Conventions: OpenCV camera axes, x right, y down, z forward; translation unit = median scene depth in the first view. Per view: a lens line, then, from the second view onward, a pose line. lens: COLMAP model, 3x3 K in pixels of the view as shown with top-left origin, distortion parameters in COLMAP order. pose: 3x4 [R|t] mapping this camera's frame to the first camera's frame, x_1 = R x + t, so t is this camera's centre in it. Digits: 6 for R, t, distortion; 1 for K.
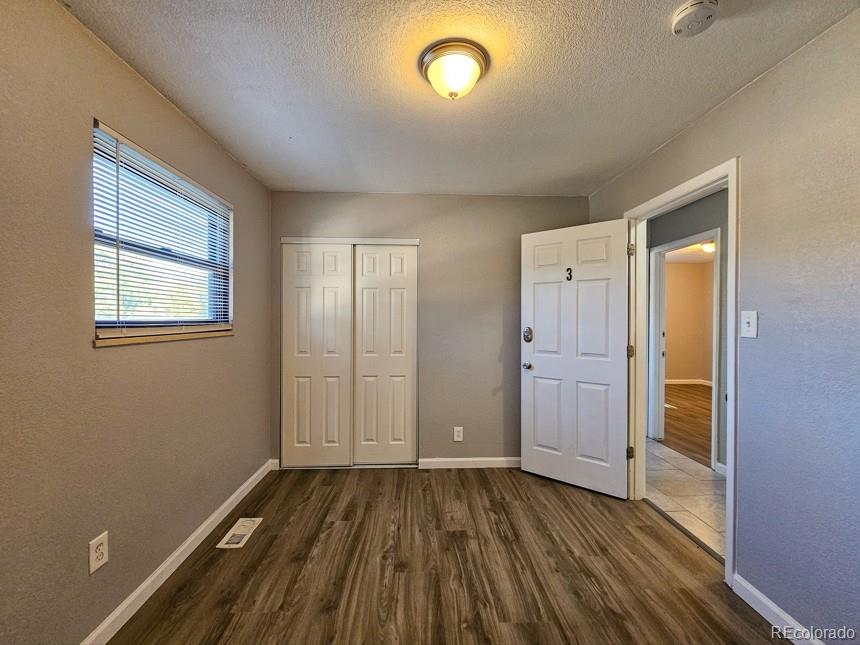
lens RADIAL K [[353.6, 0, 430.5], [0, 353.6, 320.2], [0, 0, 1]] dist [0.000664, 0.001254]
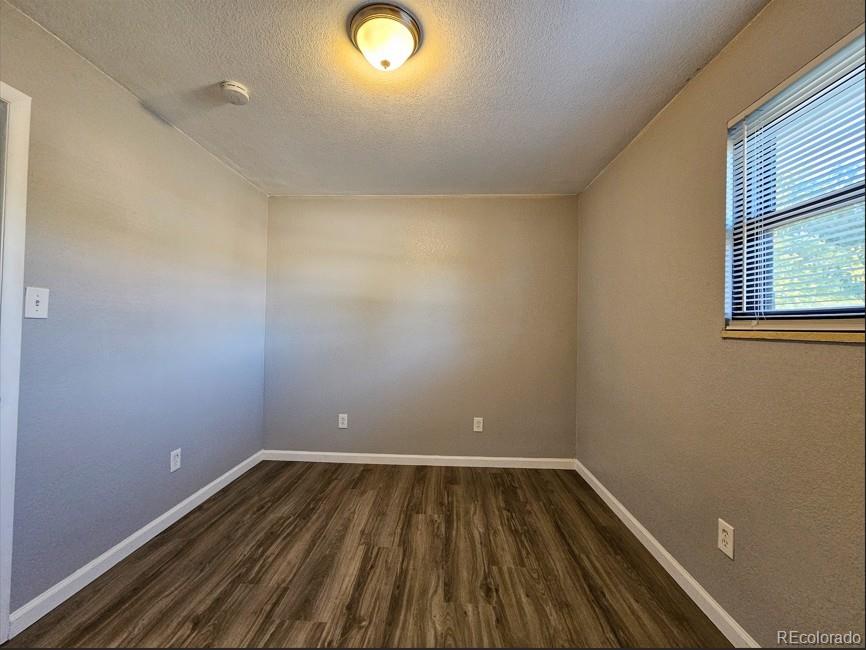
lens RADIAL K [[356.1, 0, 431.2], [0, 356.1, 324.0], [0, 0, 1]] dist [0.000664, 0.001254]
pose [[-0.995927, -0.019825, 0.087960, -0.153876], [-0.019641, 0.999803, 0.002949, 0.044401], [-0.088001, 0.001209, -0.996120, 1.940507]]
